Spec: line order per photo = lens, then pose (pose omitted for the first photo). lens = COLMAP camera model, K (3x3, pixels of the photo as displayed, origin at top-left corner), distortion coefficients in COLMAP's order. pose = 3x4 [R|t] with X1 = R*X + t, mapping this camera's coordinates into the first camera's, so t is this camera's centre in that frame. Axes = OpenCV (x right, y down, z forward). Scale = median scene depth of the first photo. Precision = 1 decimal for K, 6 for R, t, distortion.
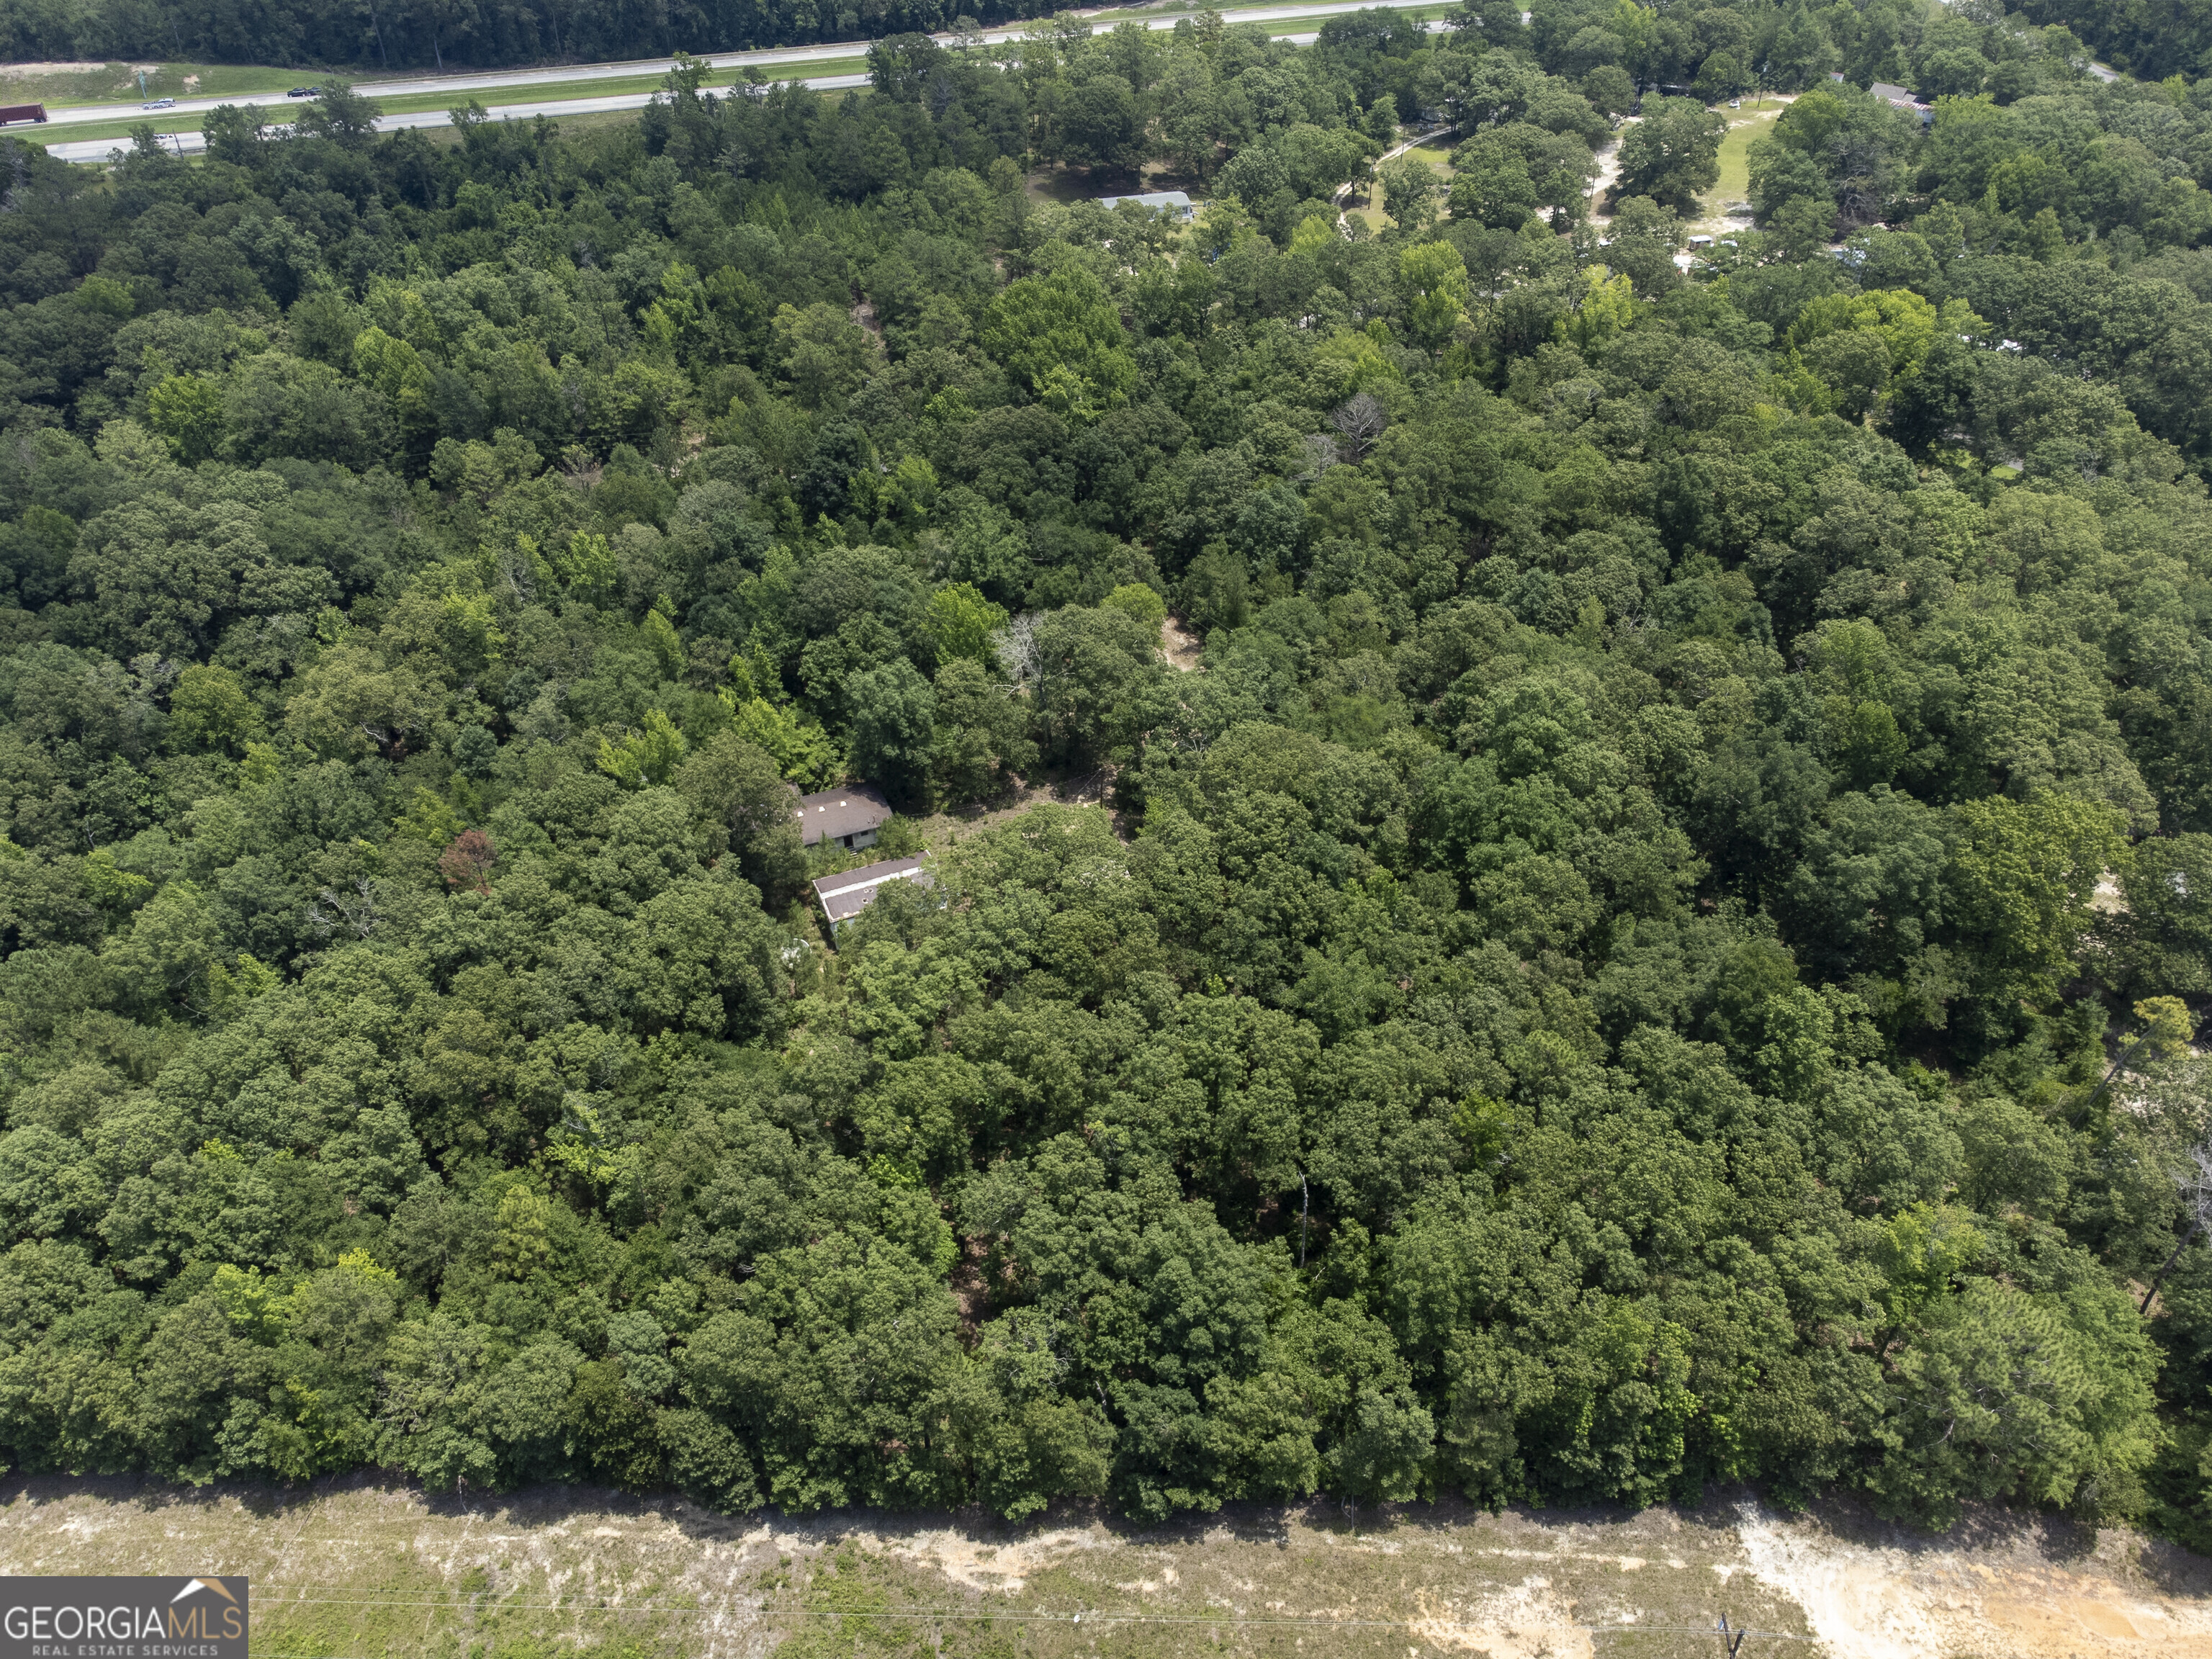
lens RADIAL K [[1648.3, 0, 1107.1], [0, 1648.3, 837.0], [0, 0, 1]] dist [0.018411, 0.002678]
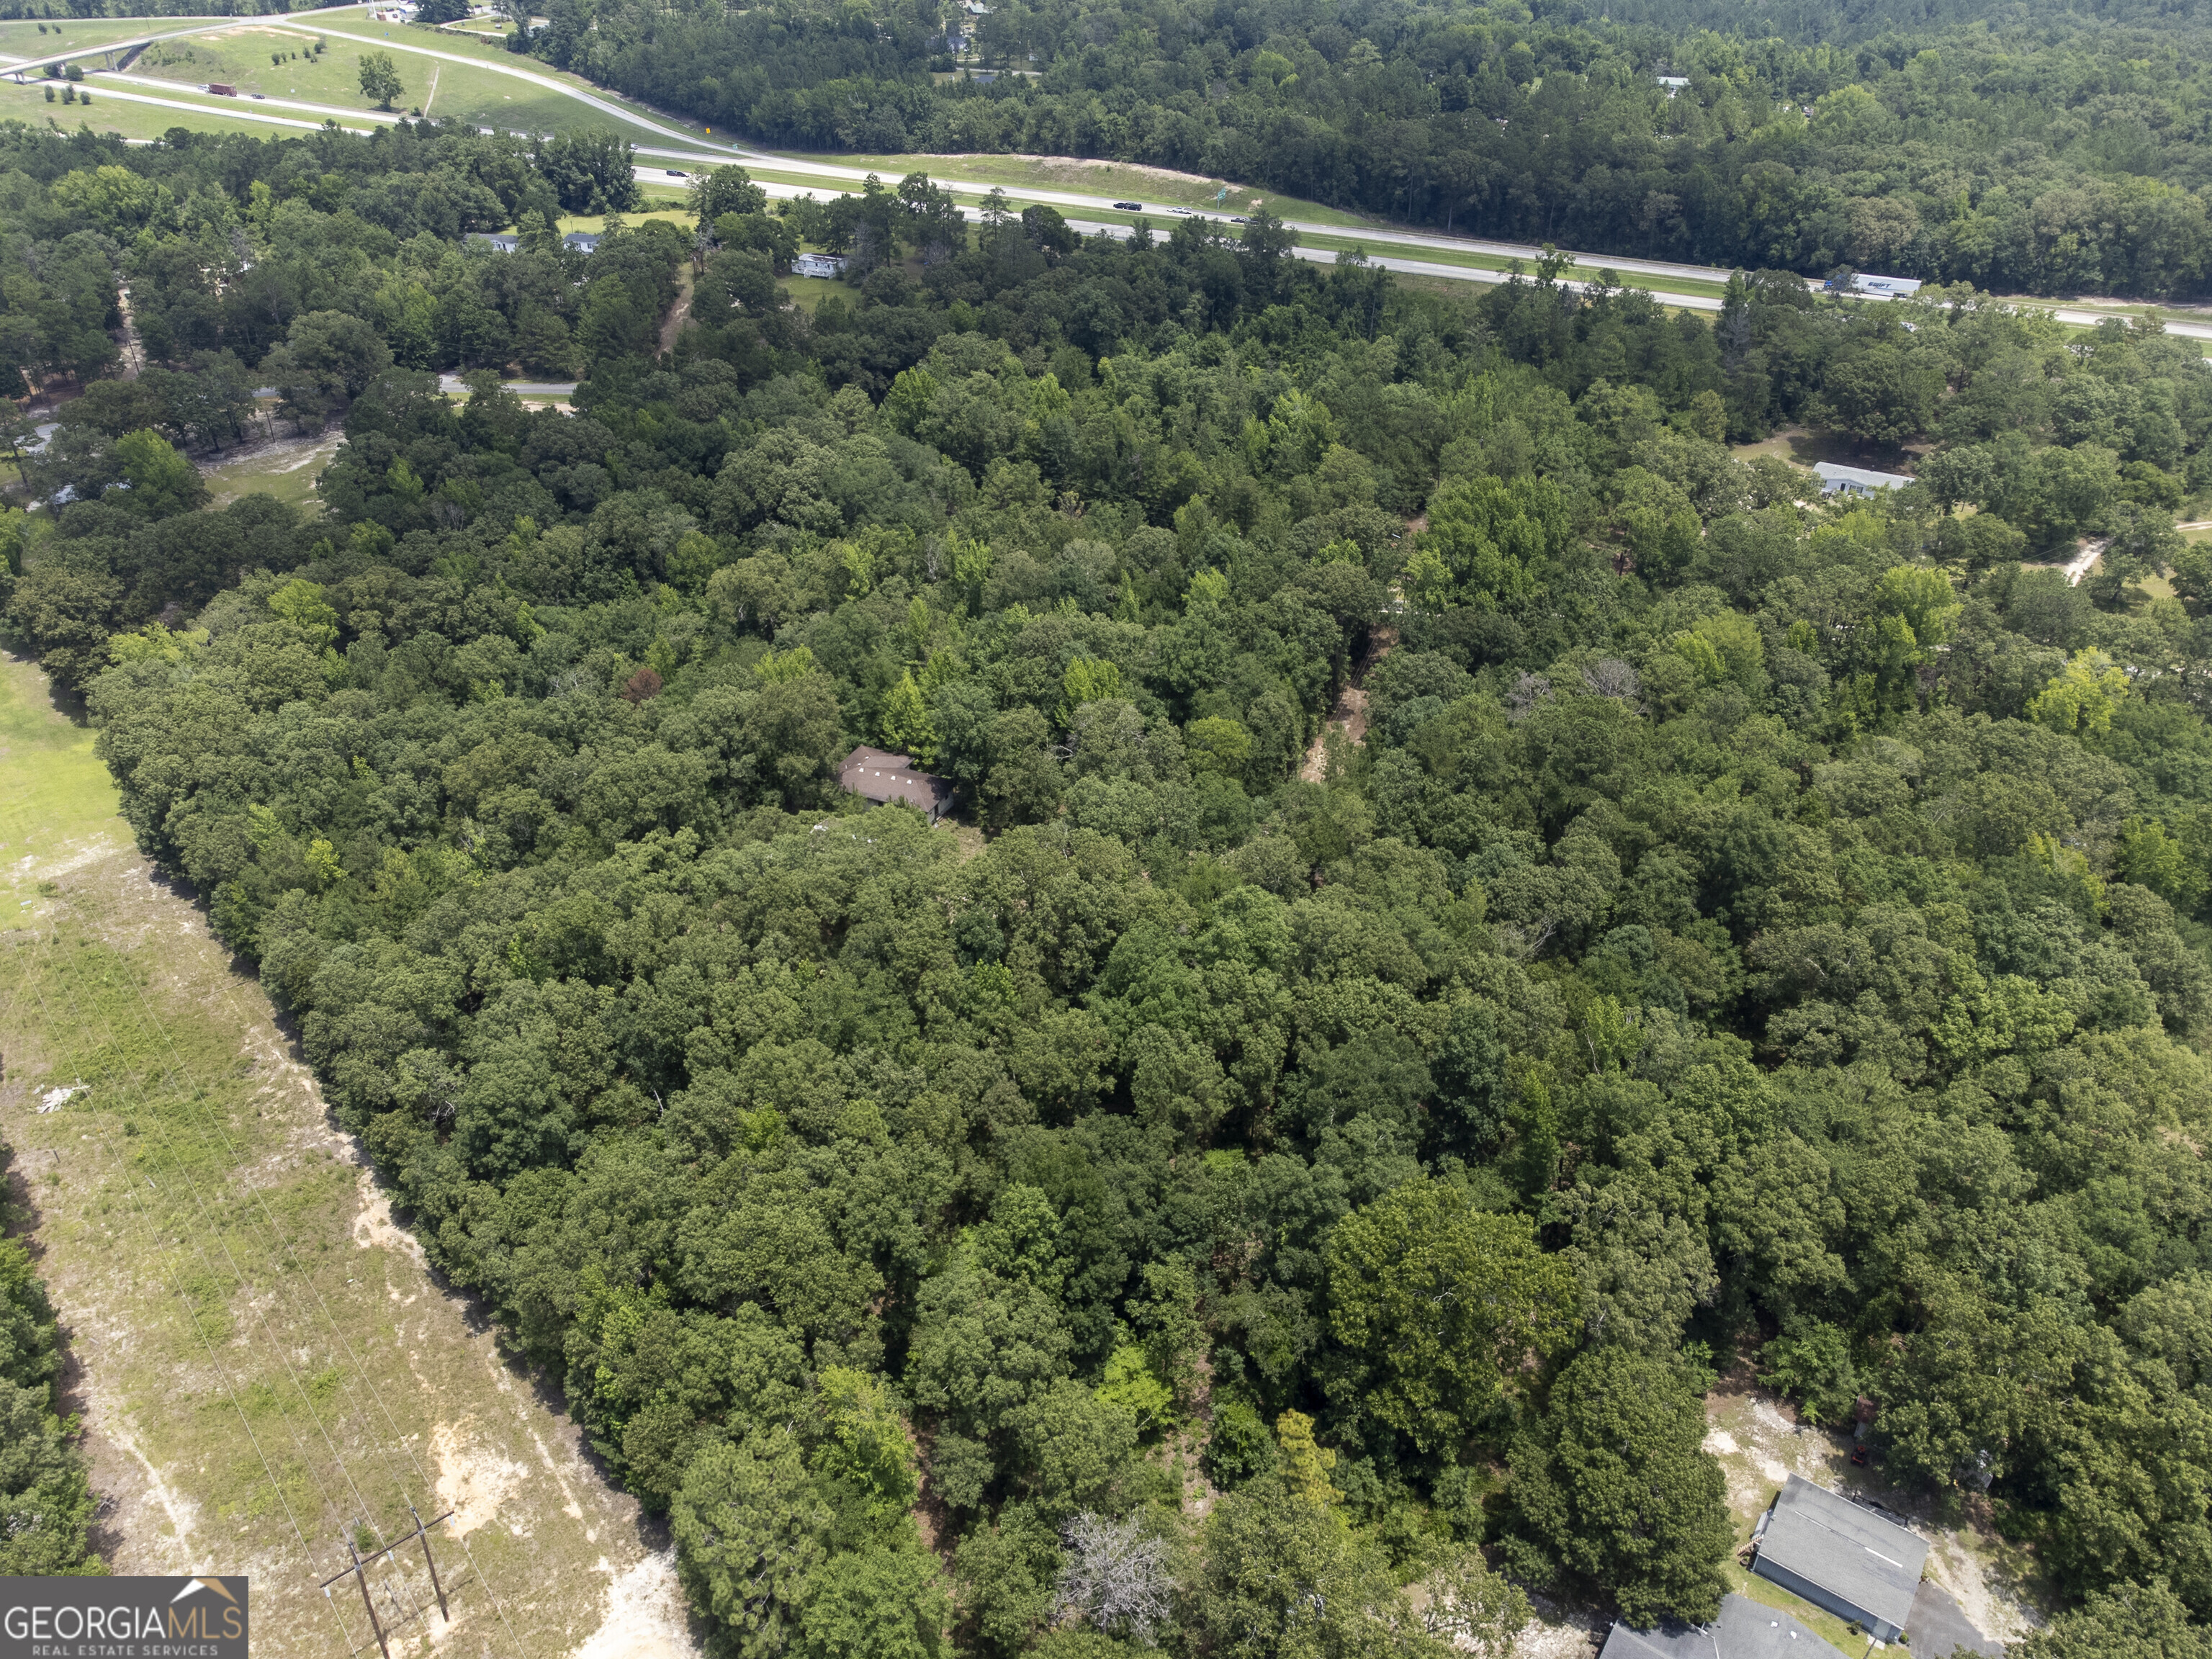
lens RADIAL K [[1648.3, 0, 1107.2], [0, 1648.3, 823.1], [0, 0, 1]] dist [0.018411, 0.002678]
pose [[0.695257, 0.394984, -0.600504, 0.965443], [-0.458452, 0.887153, 0.052739, -0.175970], [0.553570, 0.238635, 0.797881, 0.188935]]
